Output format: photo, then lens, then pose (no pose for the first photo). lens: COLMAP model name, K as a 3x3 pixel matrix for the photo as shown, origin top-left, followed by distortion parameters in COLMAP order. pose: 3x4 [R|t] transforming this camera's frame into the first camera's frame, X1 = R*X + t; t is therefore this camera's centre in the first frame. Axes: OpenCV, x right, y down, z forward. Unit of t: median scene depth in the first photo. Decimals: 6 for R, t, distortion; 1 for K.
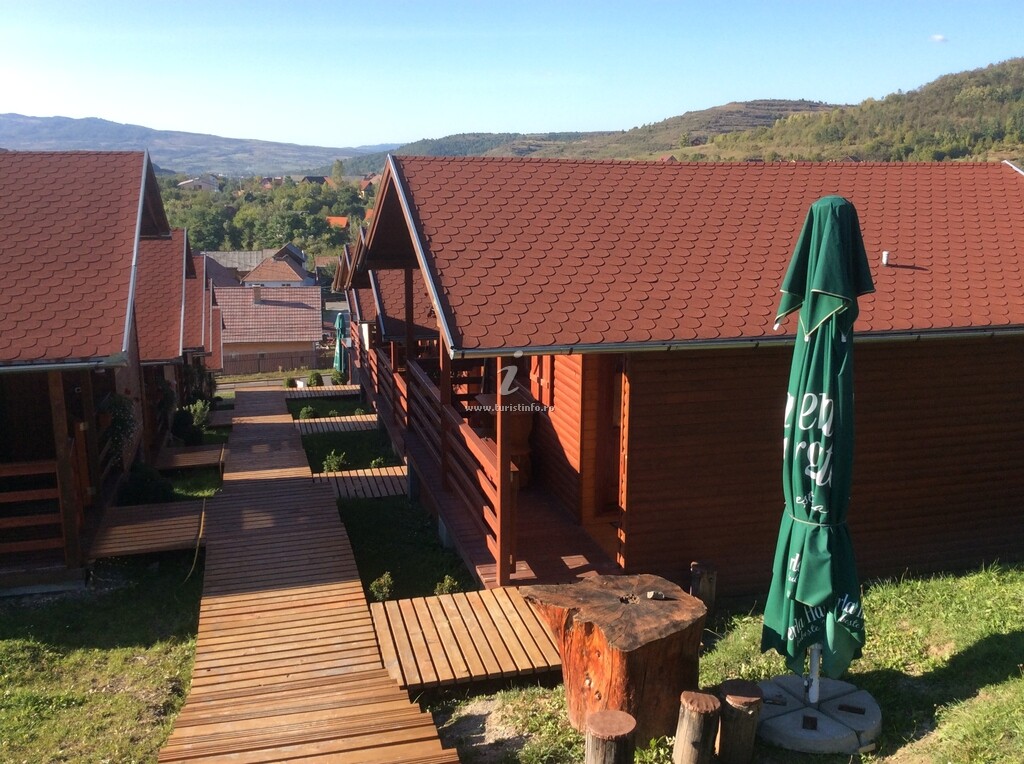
lens RADIAL K [[919.6, 0, 512.0], [0, 919.6, 382.0], [0, 0, 1]] dist [0.109307, -0.161349]
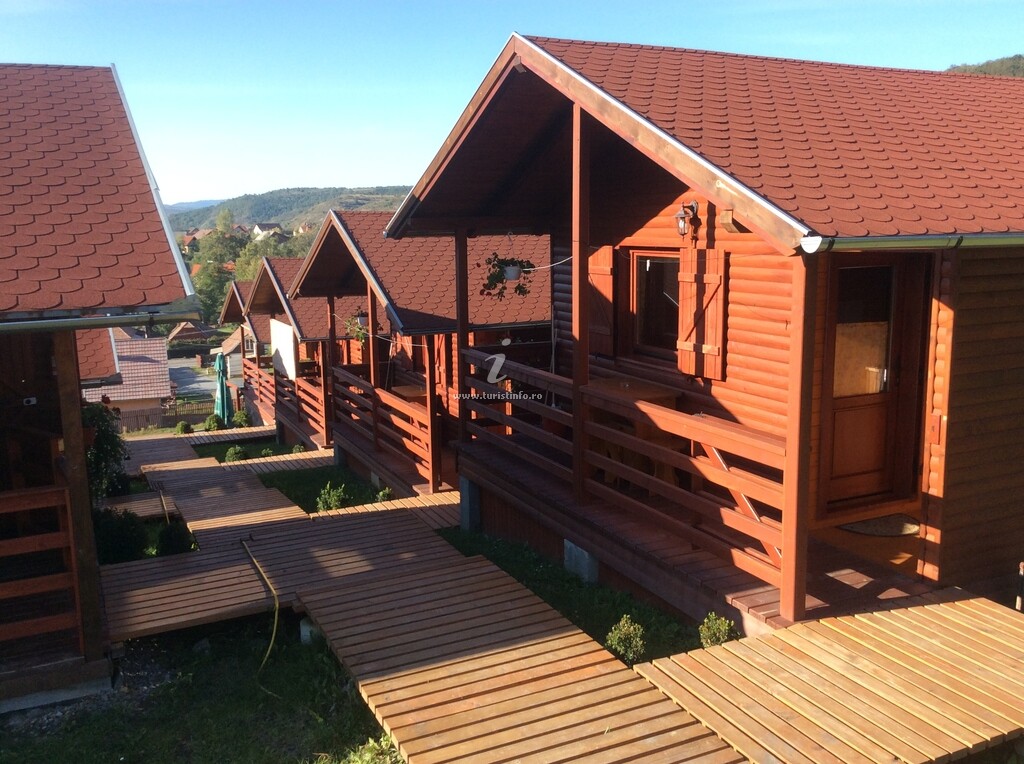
lens RADIAL K [[919.6, 0, 512.0], [0, 919.6, 382.0], [0, 0, 1]] dist [0.109307, -0.161349]
pose [[0.983317, -0.052143, 0.174264, -0.173764], [0.061585, 0.996887, -0.049221, 0.037200], [-0.171155, 0.059132, 0.983468, 0.195665]]
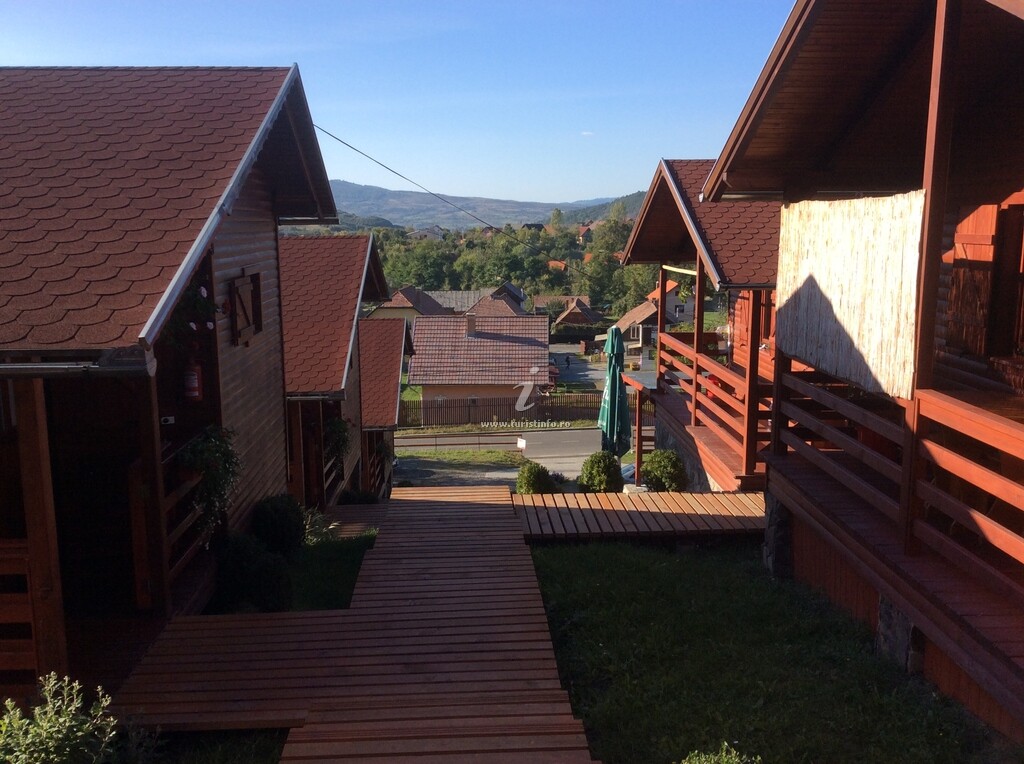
lens RADIAL K [[919.6, 0, 512.0], [0, 919.6, 382.0], [0, 0, 1]] dist [0.109307, -0.161349]
pose [[0.974532, 0.025894, -0.222747, -0.326330], [-0.037840, 0.998056, -0.049529, -0.037388], [0.221031, 0.056696, 0.973617, 1.243343]]
